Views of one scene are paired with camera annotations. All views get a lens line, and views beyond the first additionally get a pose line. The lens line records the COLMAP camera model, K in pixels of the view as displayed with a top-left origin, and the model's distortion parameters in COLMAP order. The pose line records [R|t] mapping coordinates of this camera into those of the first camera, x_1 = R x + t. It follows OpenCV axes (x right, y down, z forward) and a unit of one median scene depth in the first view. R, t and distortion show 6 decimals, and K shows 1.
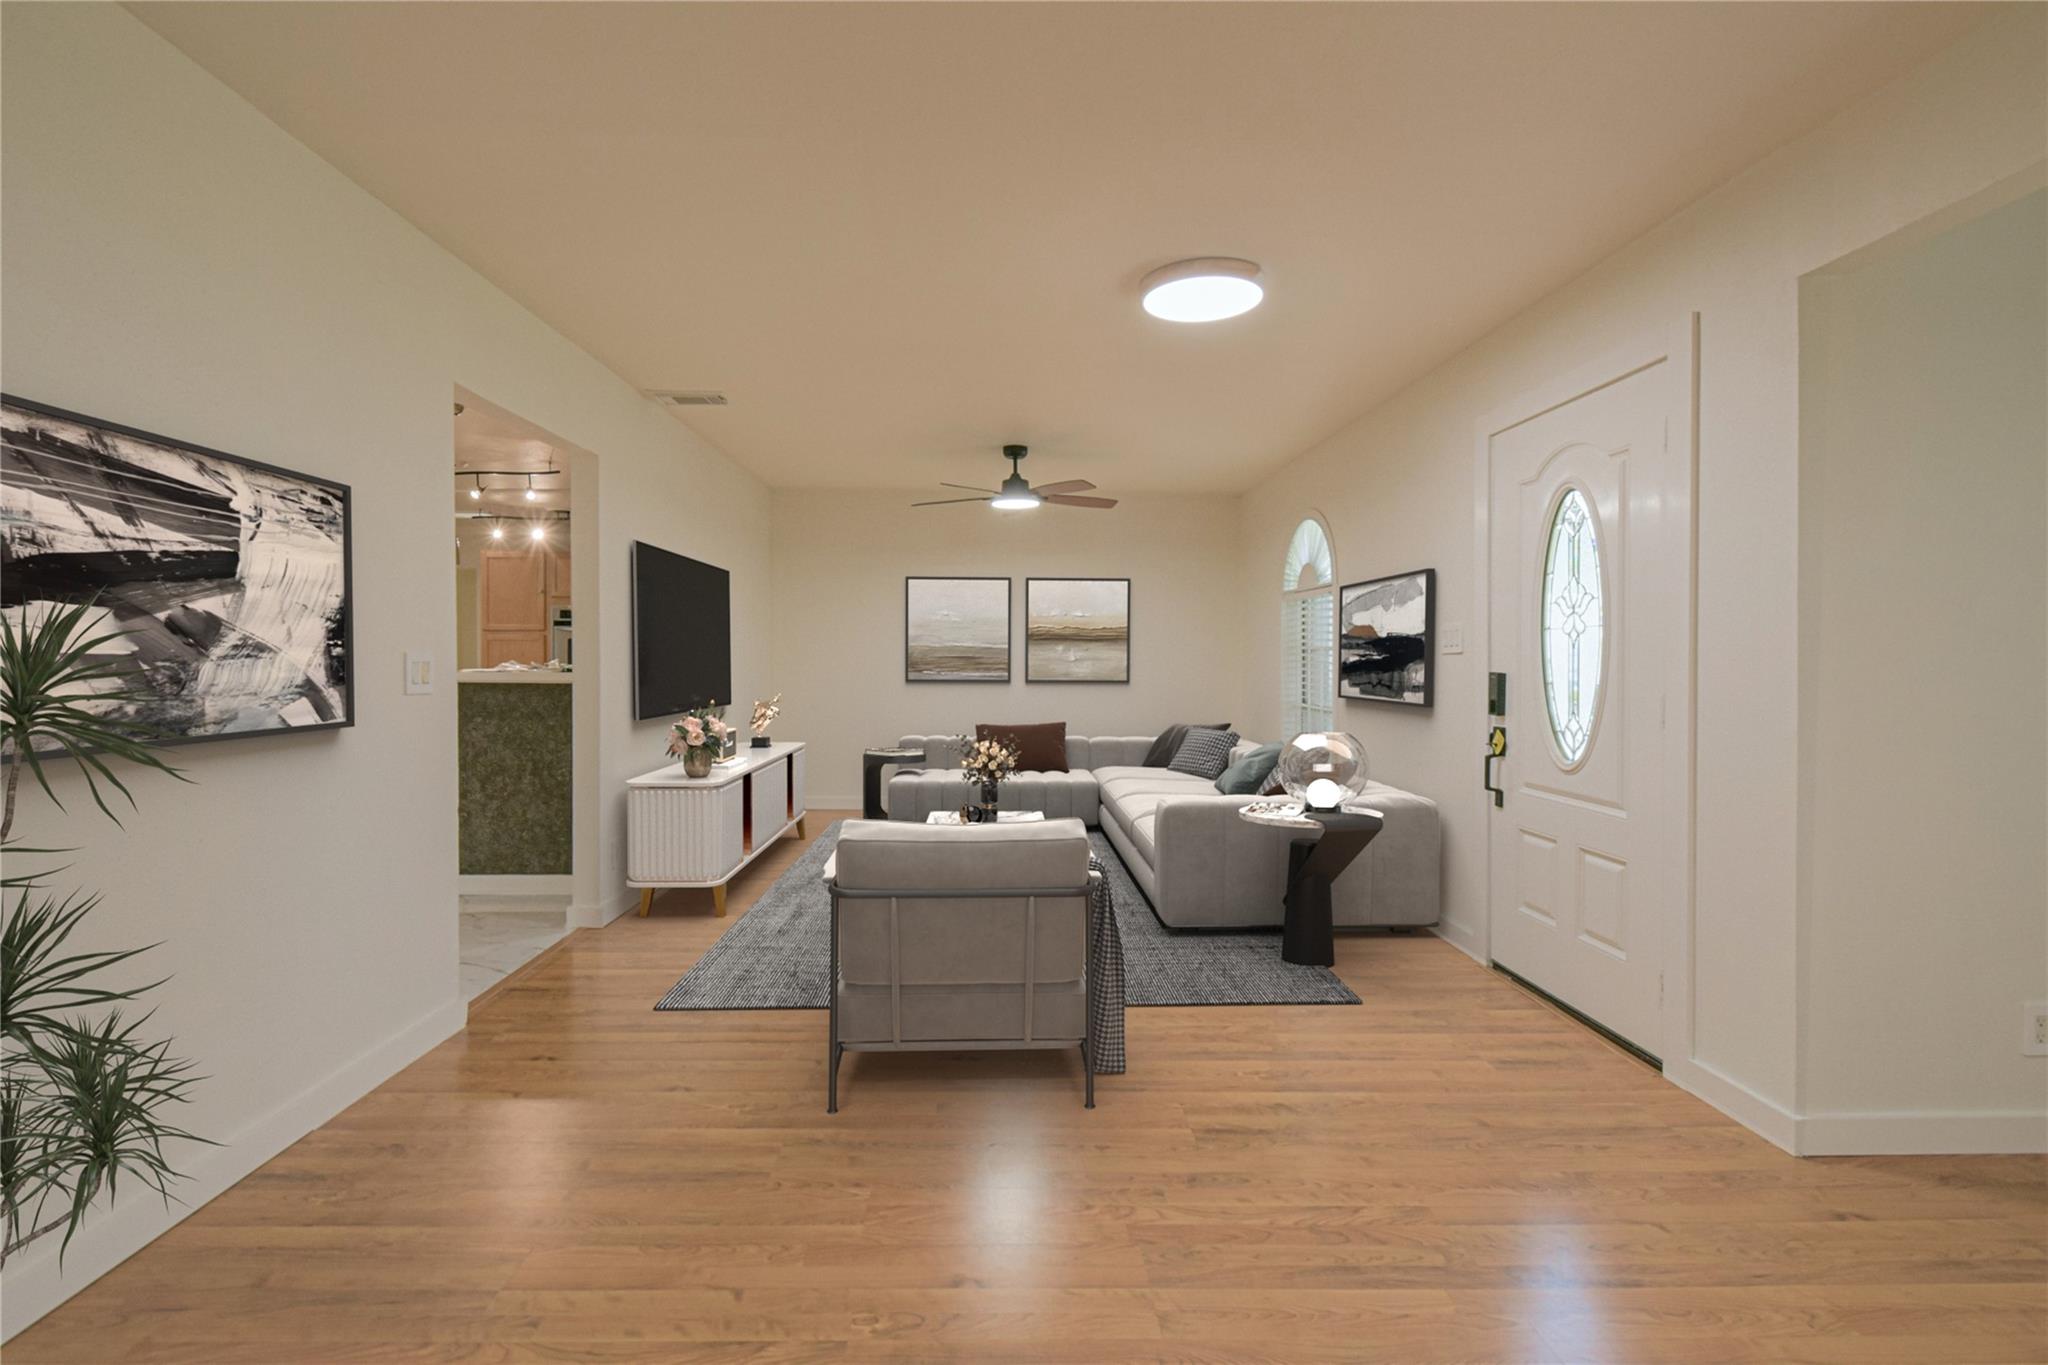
lens RADIAL K [[908.8, 0, 1008.1], [0, 908.8, 659.0], [0, 0, 1]] dist [0.000093, -0.000329]
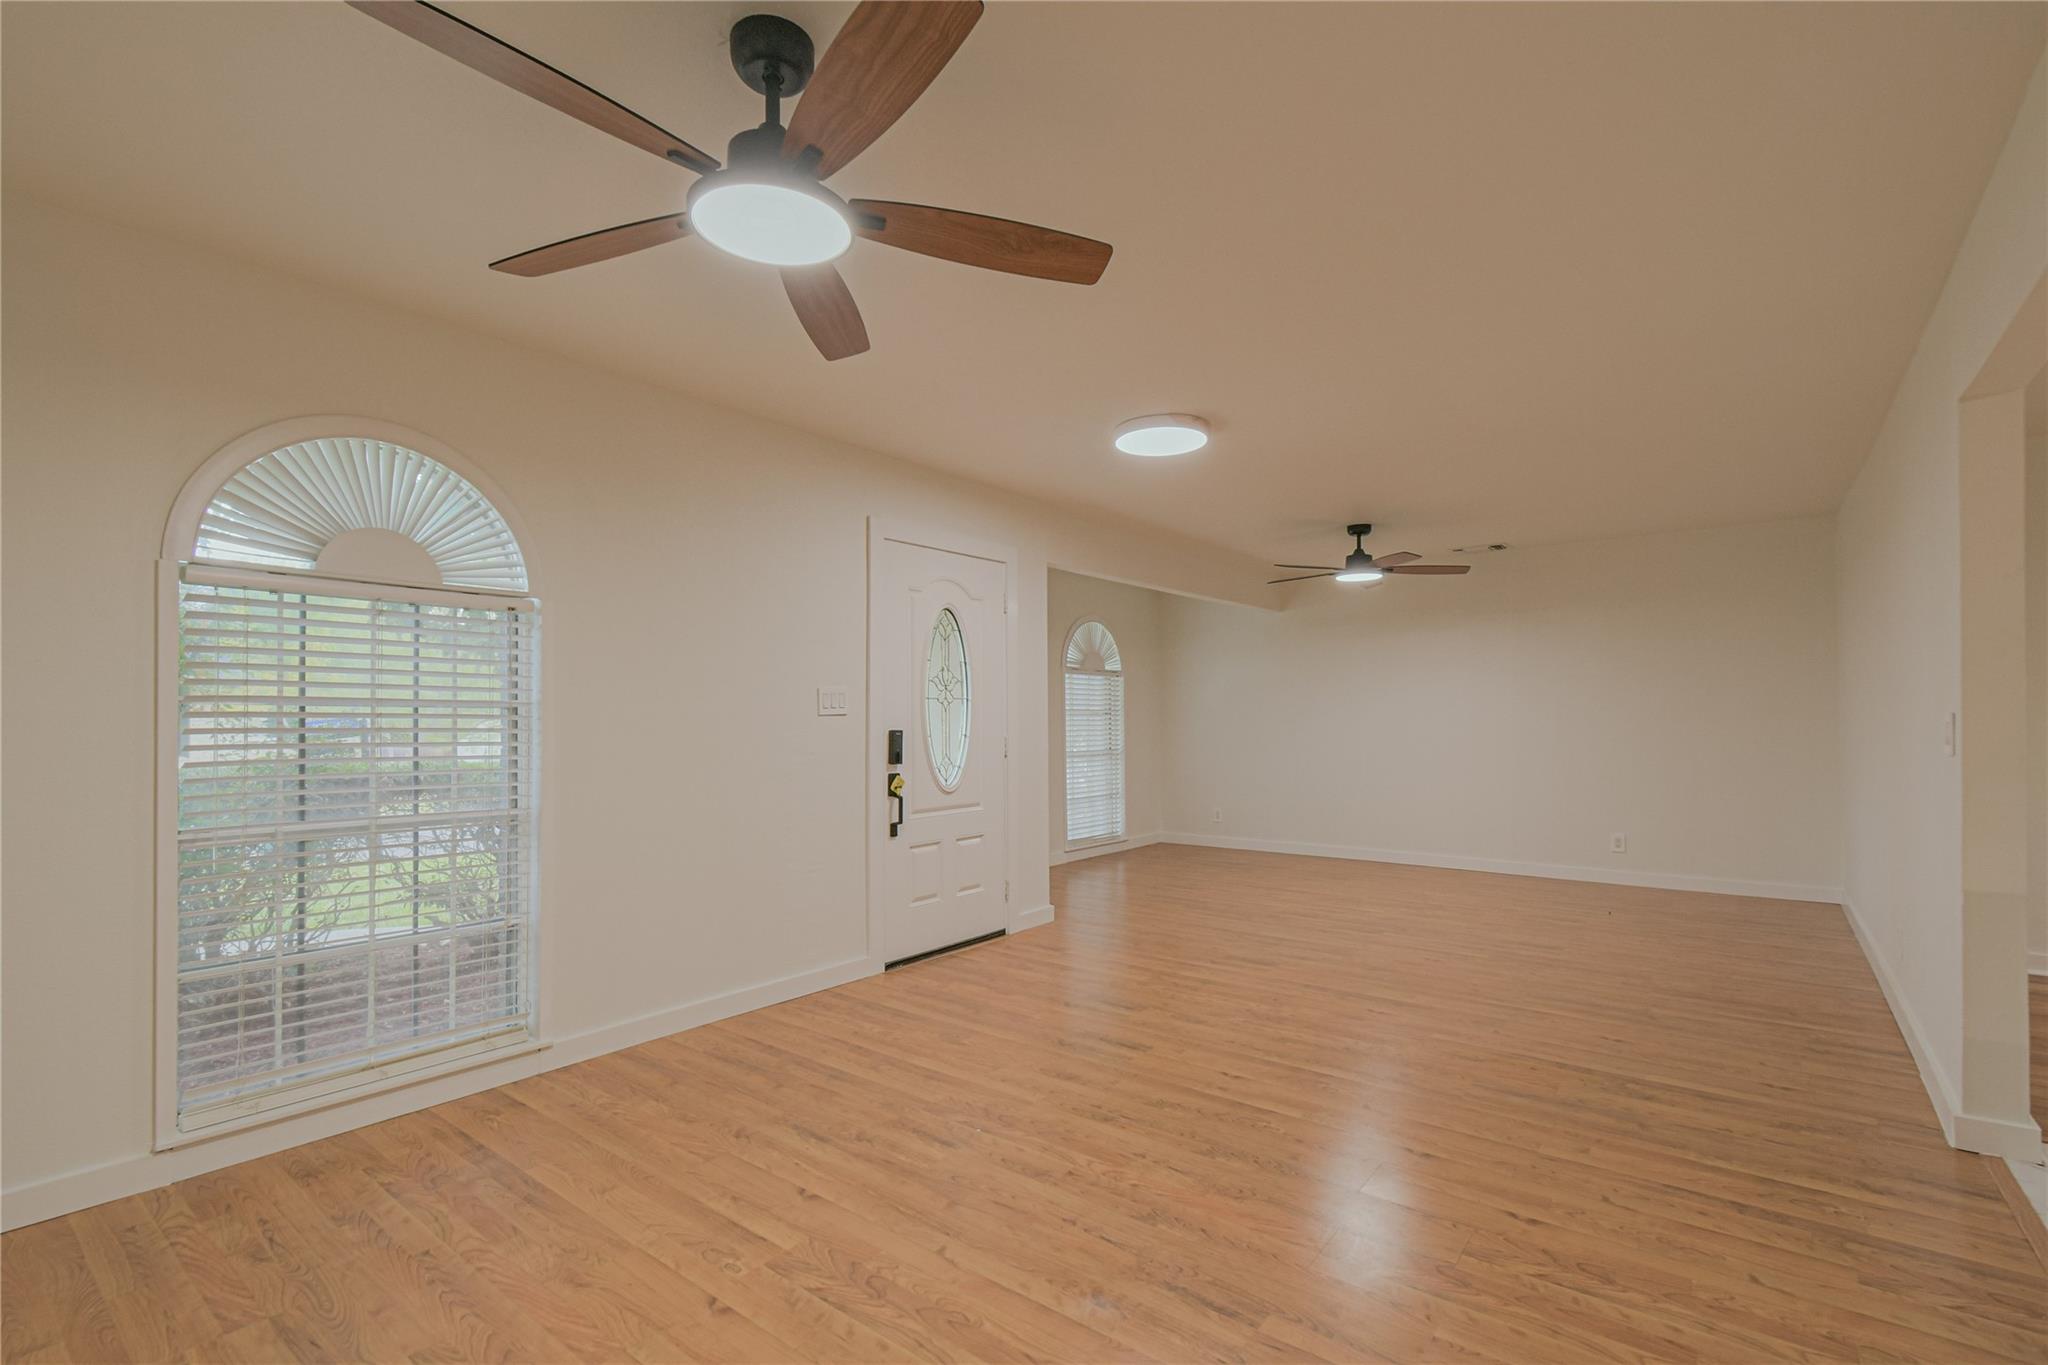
lens RADIAL K [[912.6, 0, 998.1], [0, 912.6, 686.8], [0, 0, 1]] dist [0.000329, -0.000554]
pose [[-0.759167, 0.021583, 0.650538, -0.475301], [0.003457, 0.999570, -0.029129, -0.009727], [-0.650887, -0.019865, -0.758915, 2.217889]]
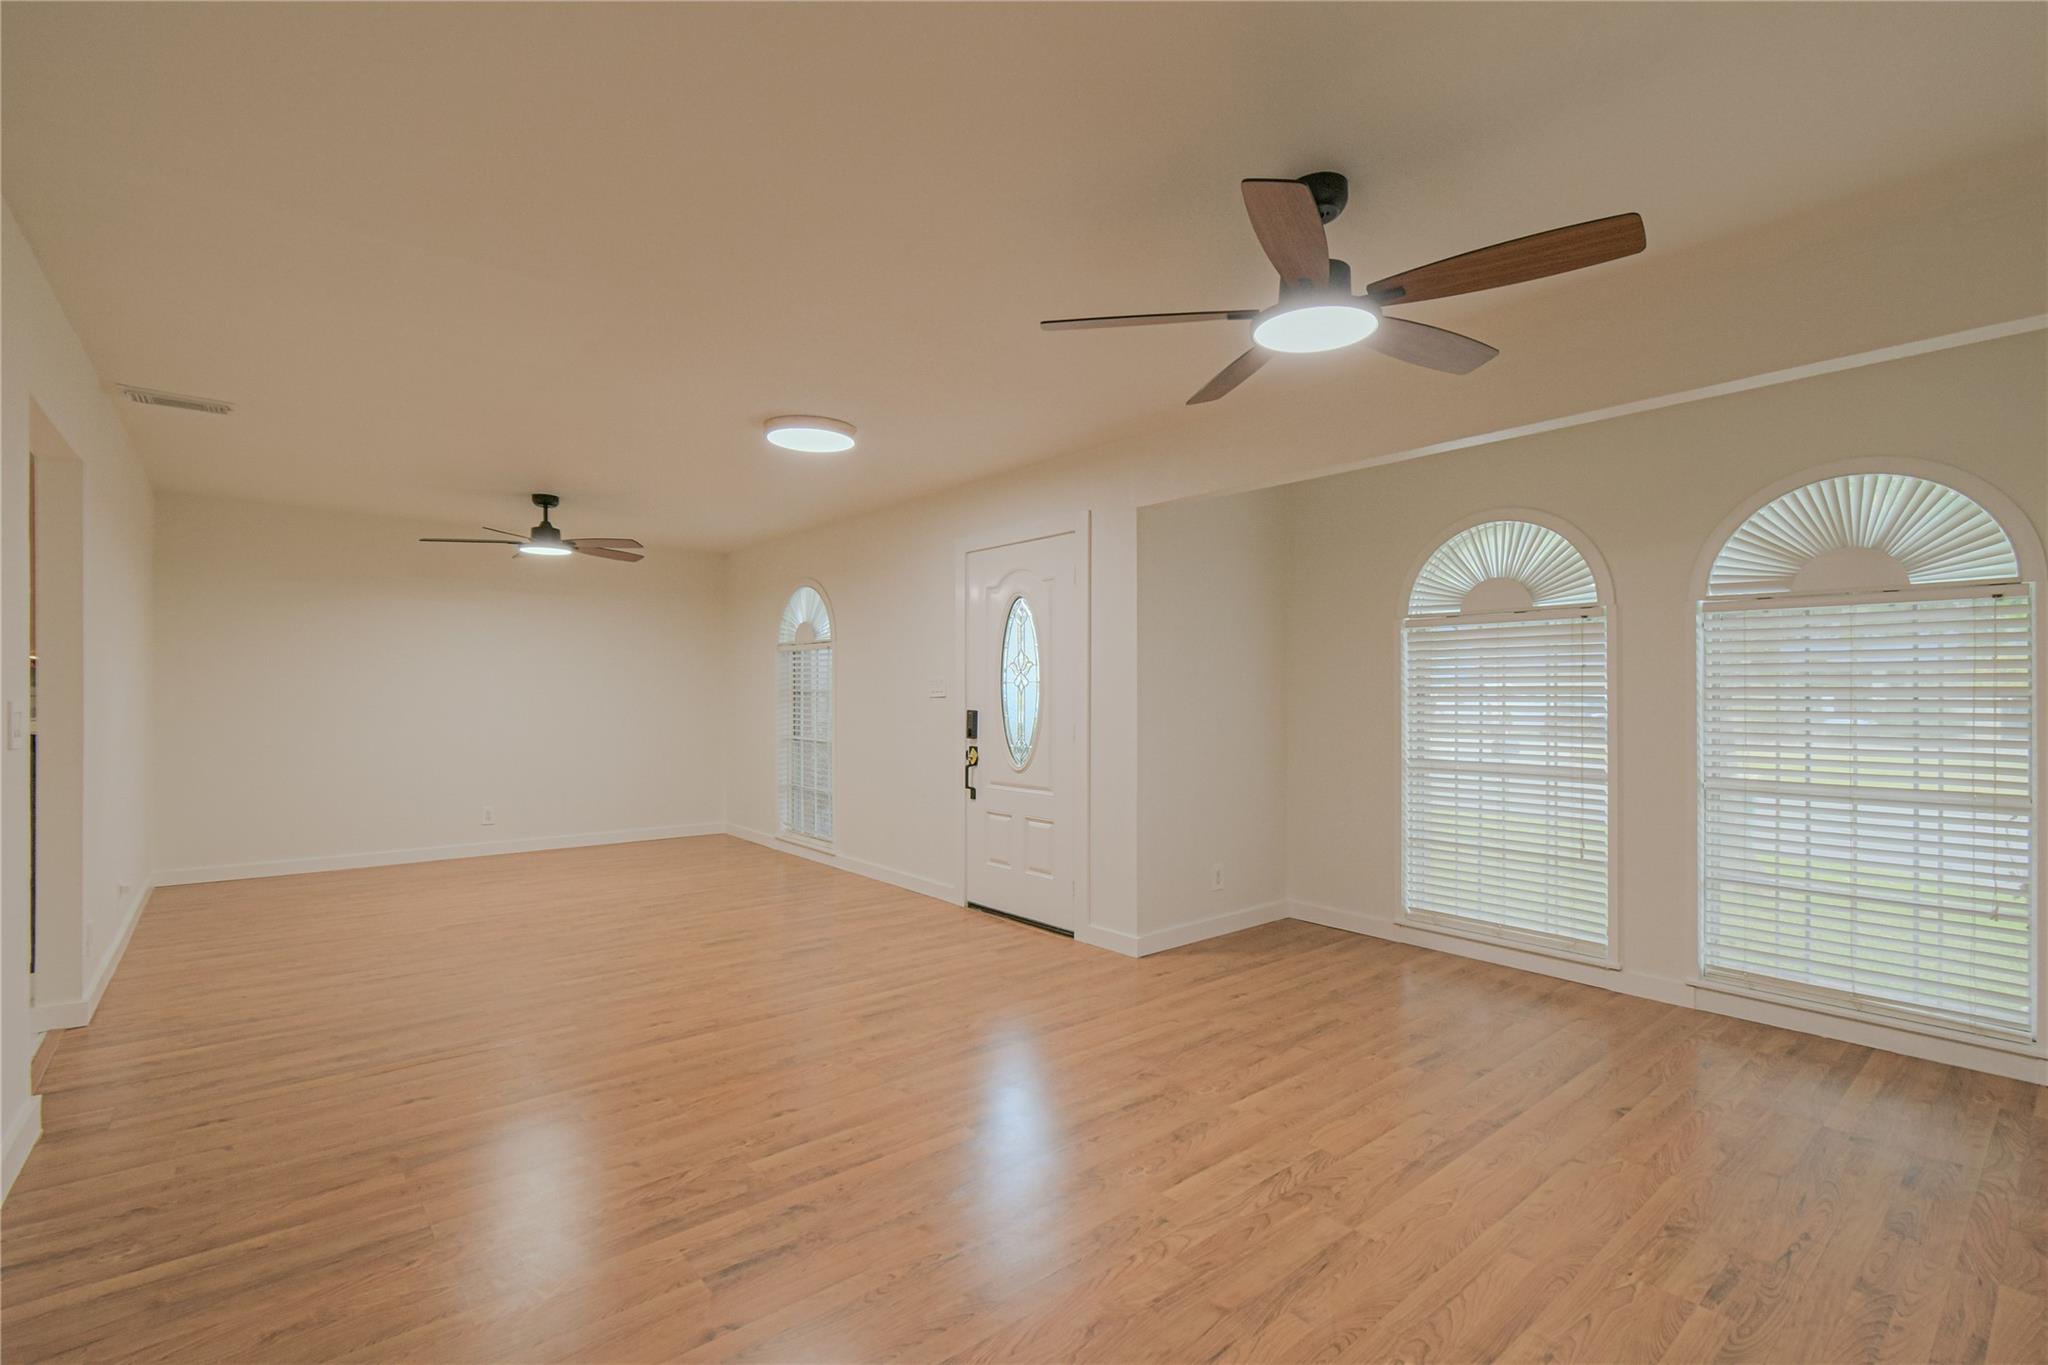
lens RADIAL K [[905.4, 0, 1024.0], [0, 905.4, 682.5], [0, 0, 1]] dist [0.001391, -0.000363]
pose [[0.774757, 0.008980, 0.632195, -0.414122], [0.000193, 0.999896, -0.014439, -0.011453], [-0.632259, 0.011309, 0.774674, -0.266439]]
